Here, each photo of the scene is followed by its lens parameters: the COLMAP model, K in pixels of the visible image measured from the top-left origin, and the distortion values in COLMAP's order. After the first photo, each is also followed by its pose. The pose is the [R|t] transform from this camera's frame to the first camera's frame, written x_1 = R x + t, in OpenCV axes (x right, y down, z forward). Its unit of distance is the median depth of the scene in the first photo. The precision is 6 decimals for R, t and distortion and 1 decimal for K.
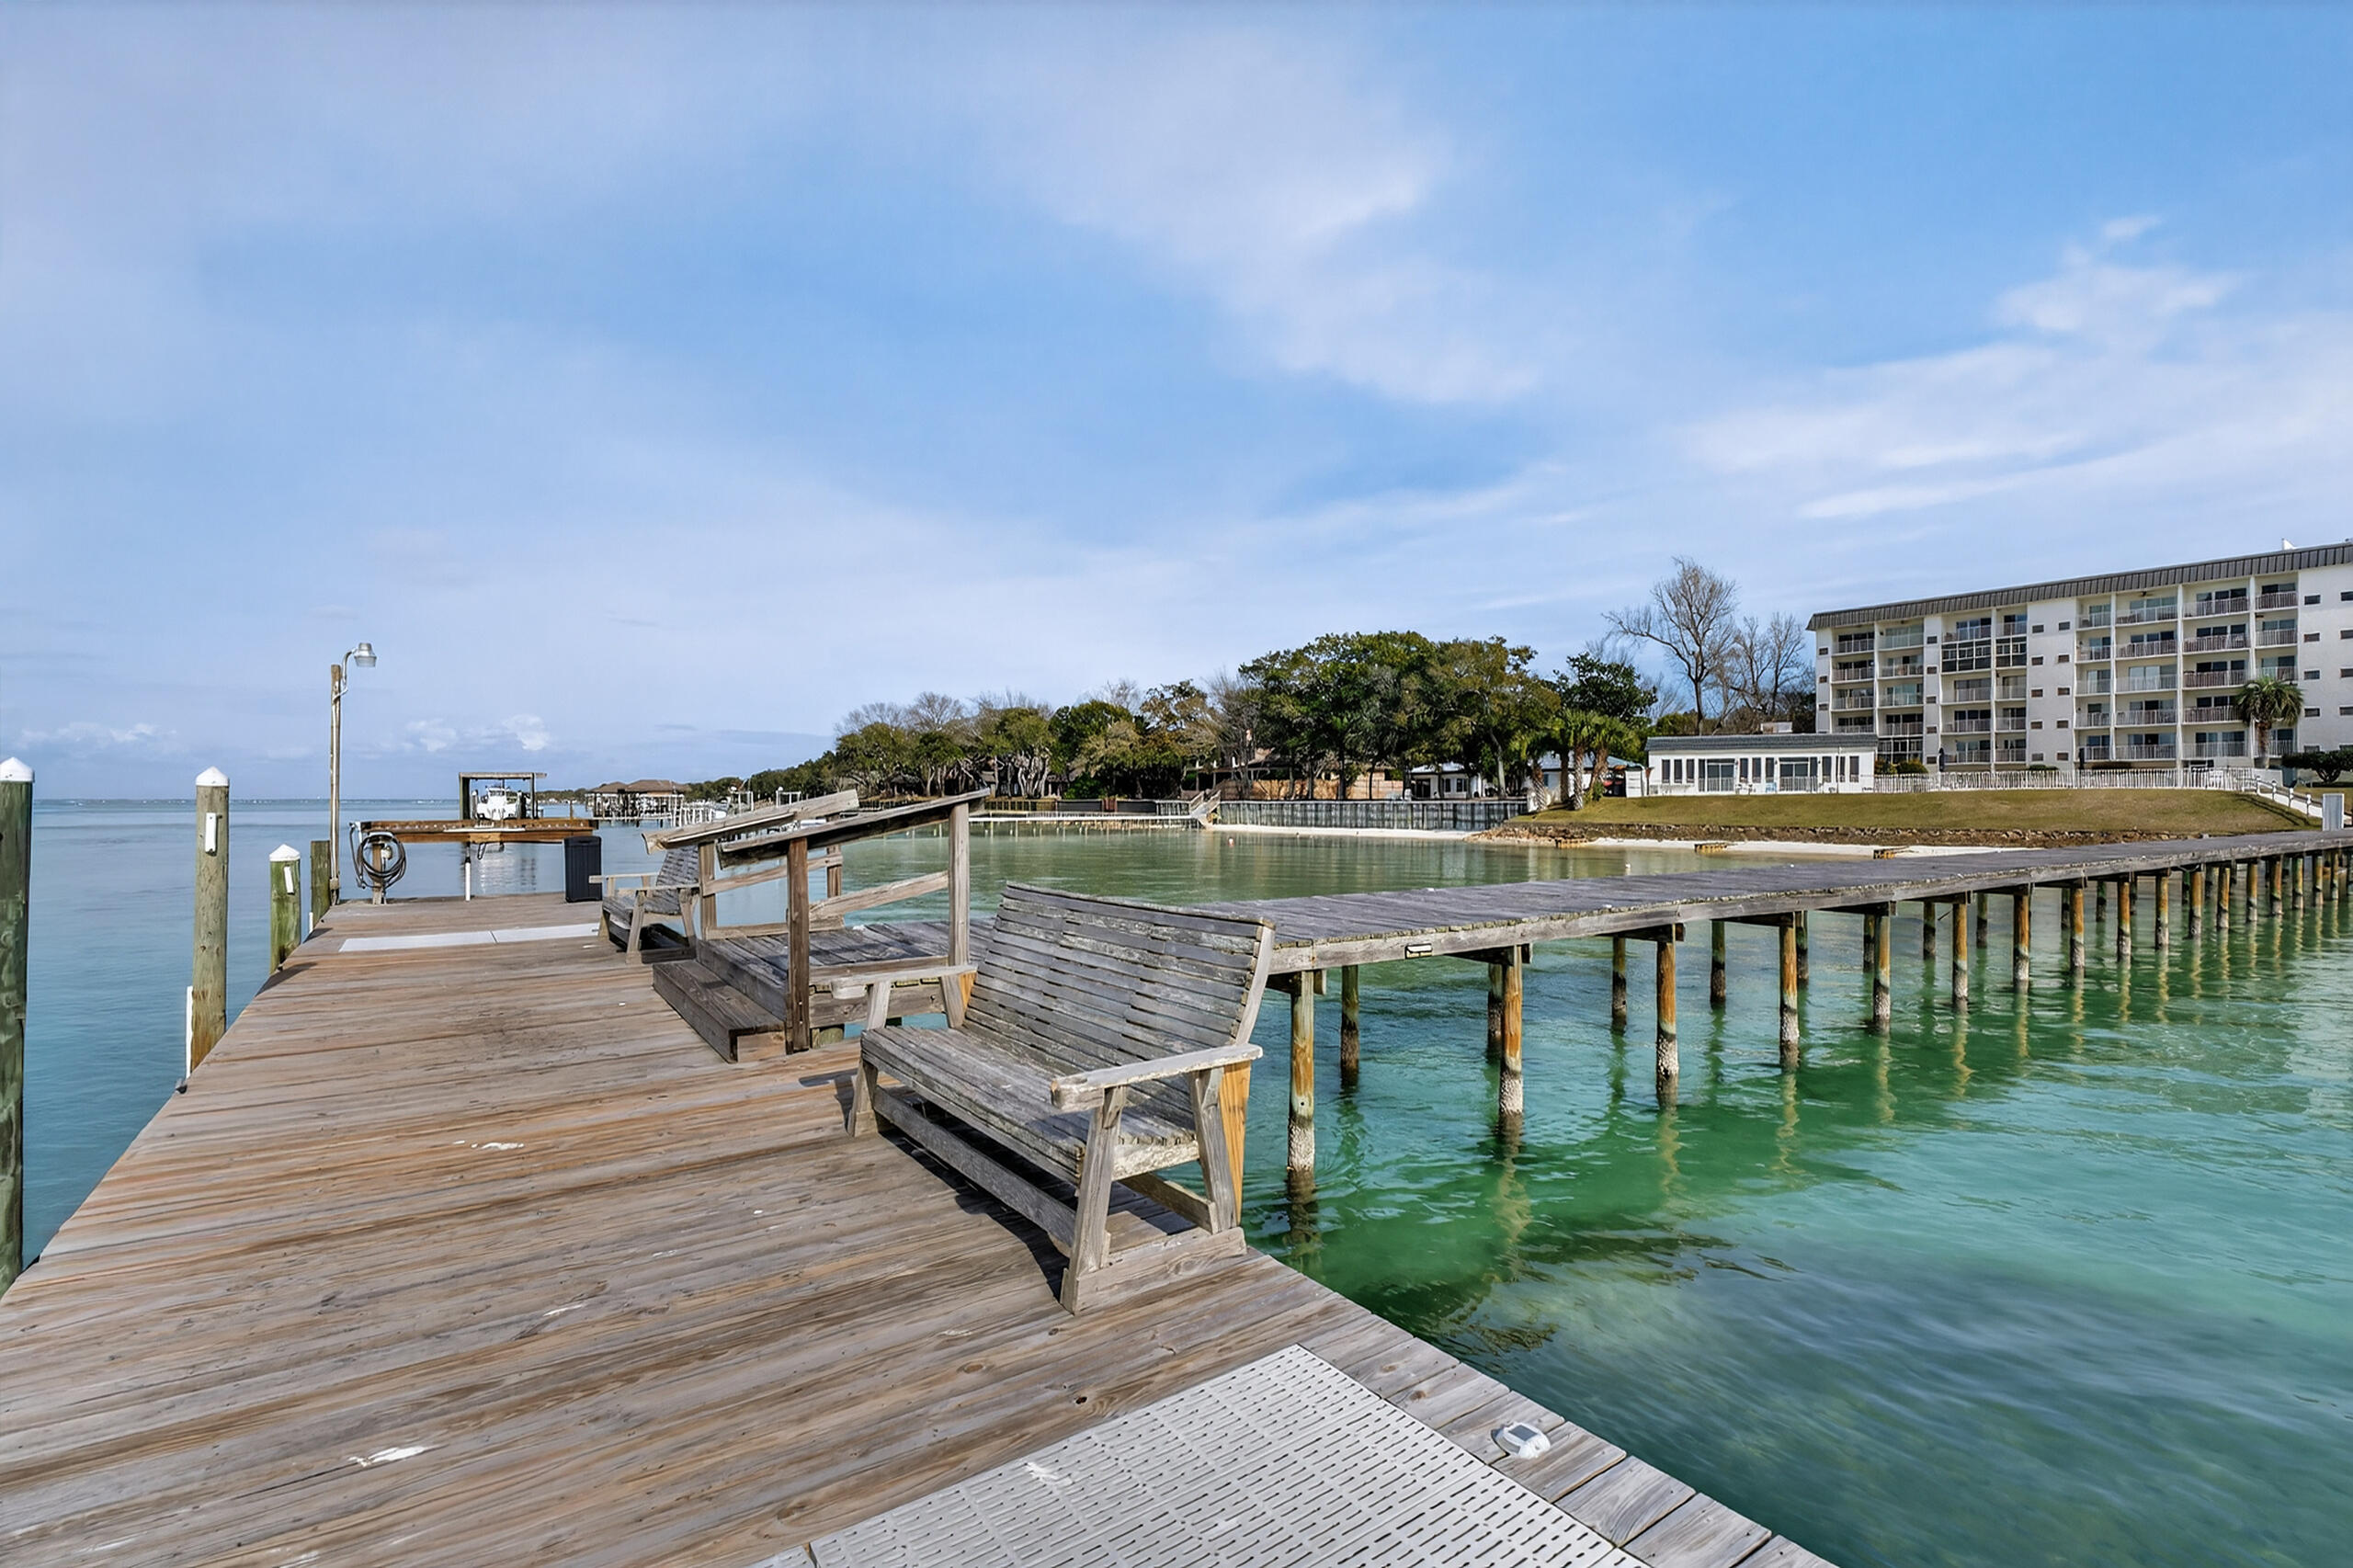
lens RADIAL K [[1067.4, 0, 1174.1], [0, 1067.4, 809.9], [0, 0, 1]] dist [-0.001936, -0.000970]
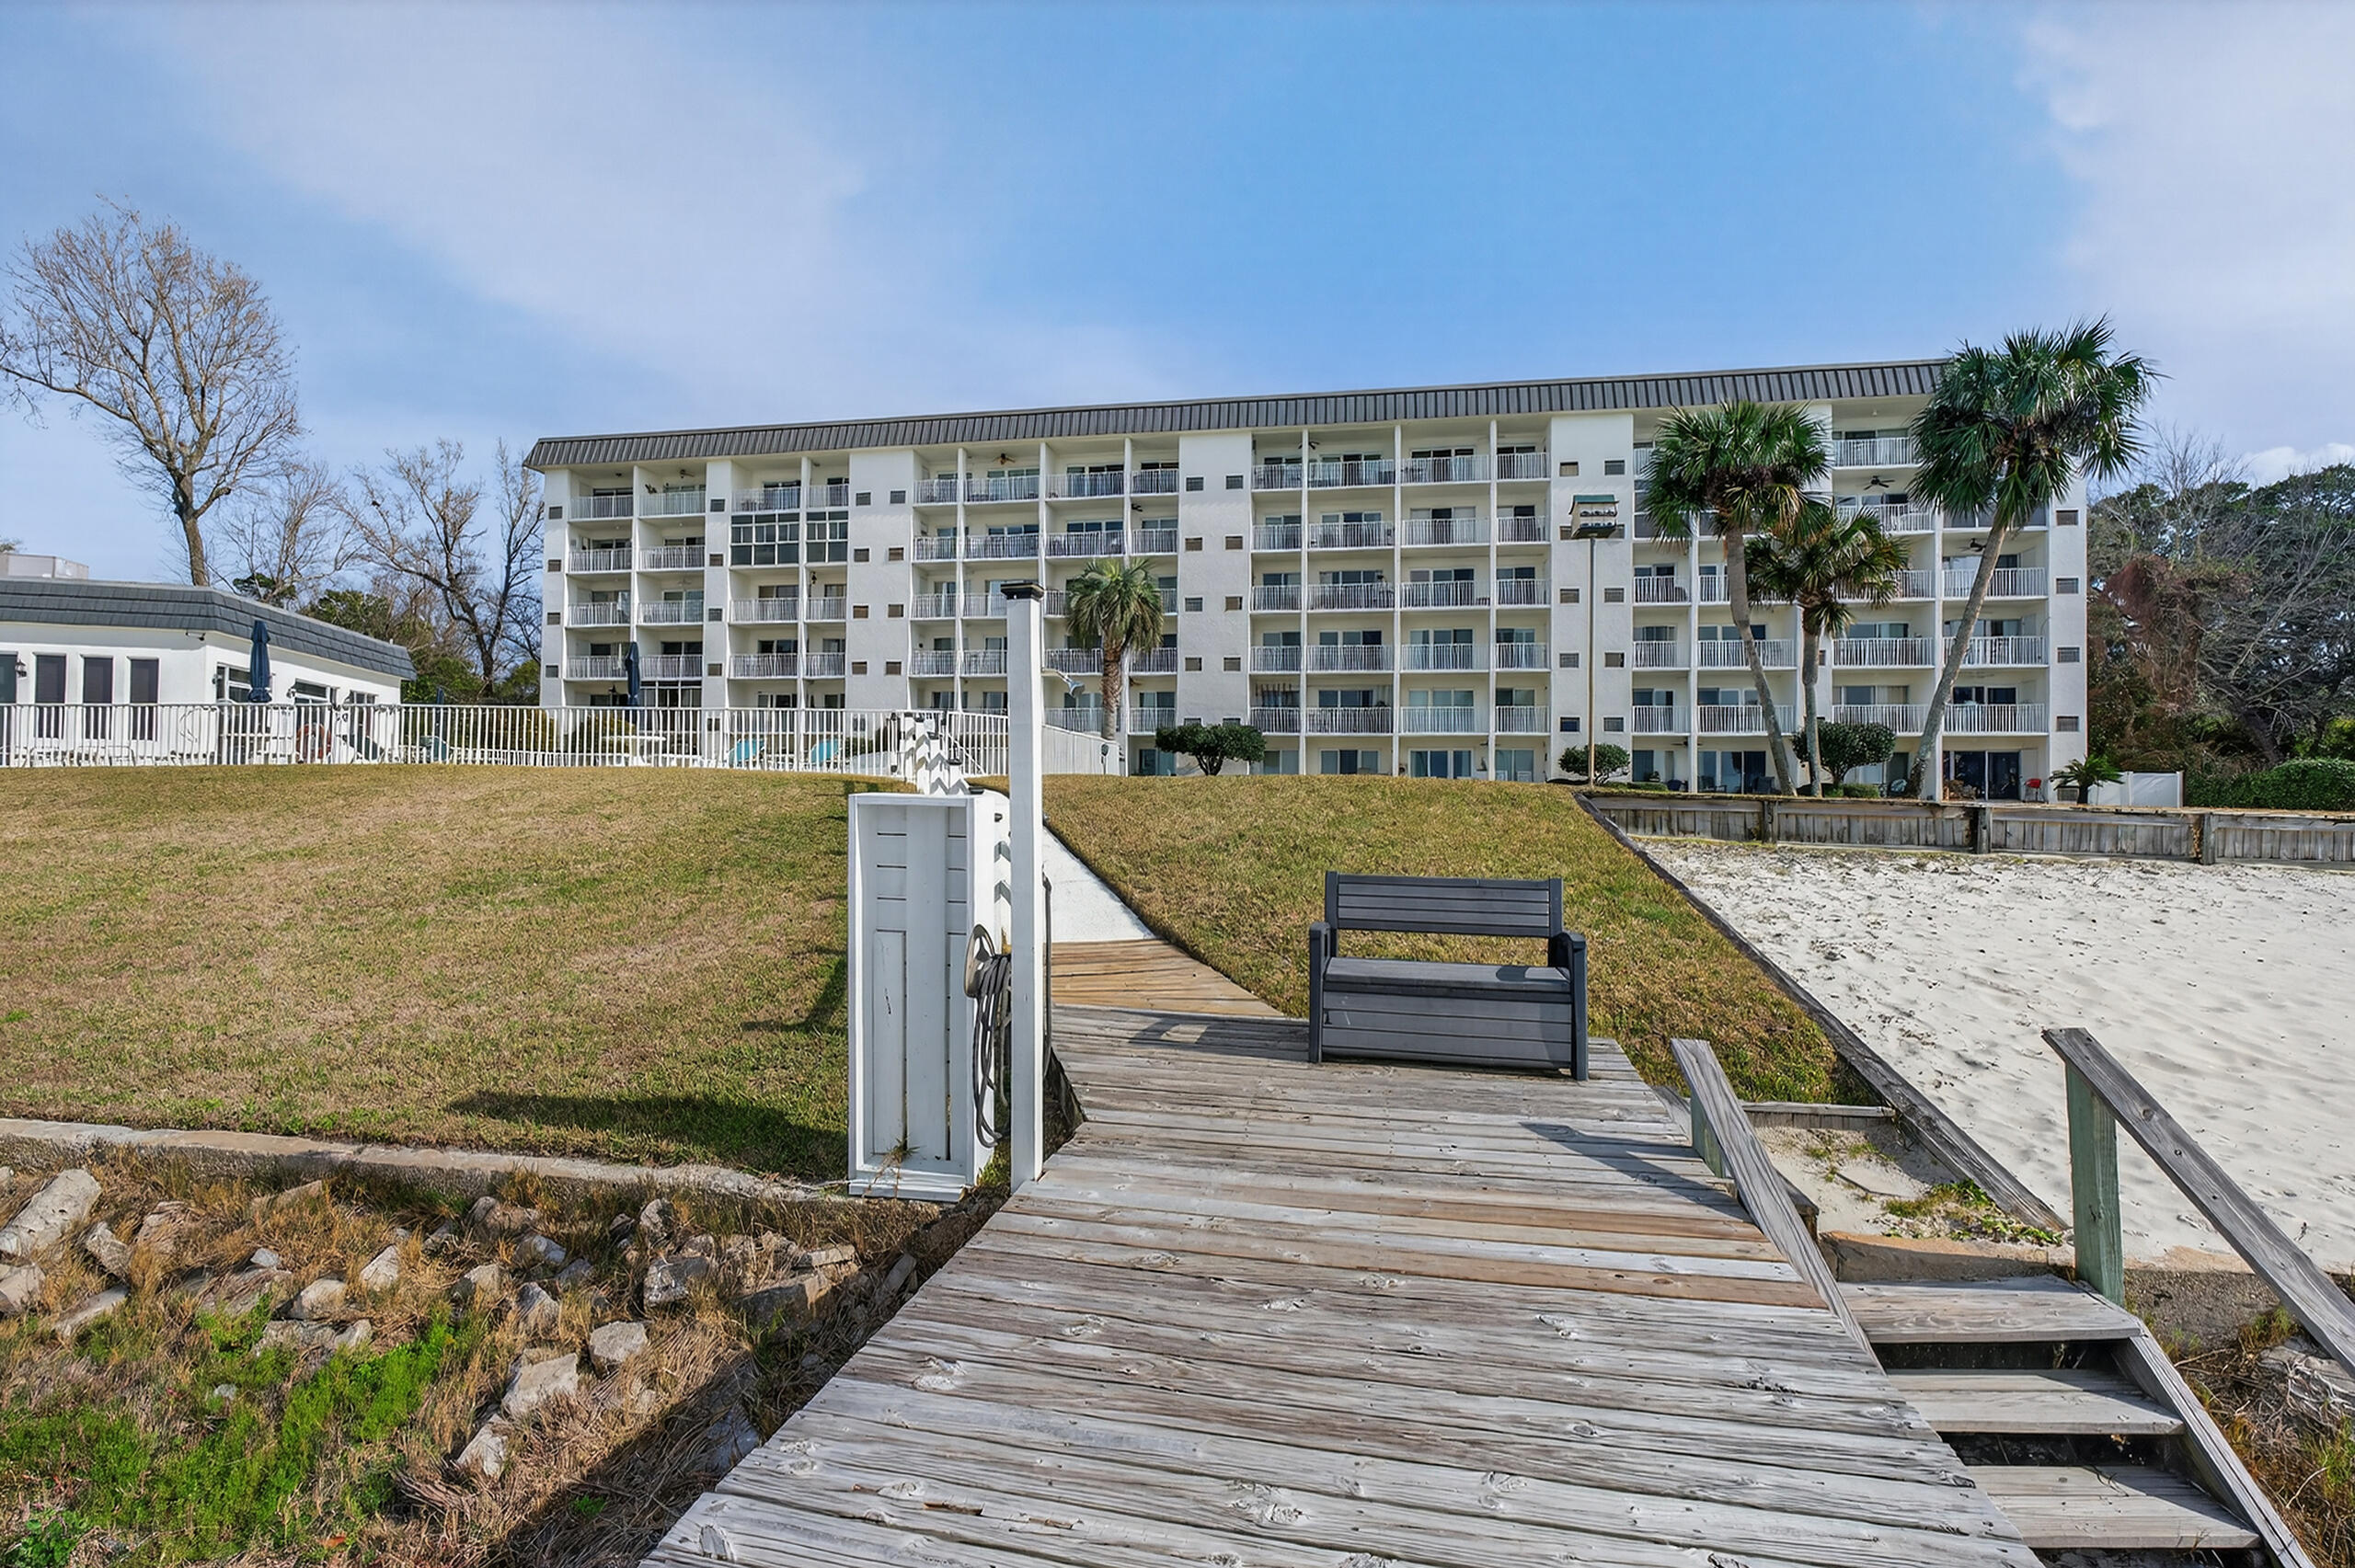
lens RADIAL K [[1053.0, 0, 1184.5], [0, 1053.0, 776.6], [0, 0, 1]] dist [-0.003587, -0.000224]
pose [[0.712048, 0.026187, 0.701642, 0.551557], [-0.006145, 0.999498, -0.031067, -0.005851], [-0.702104, 0.017810, 0.711852, 0.491523]]
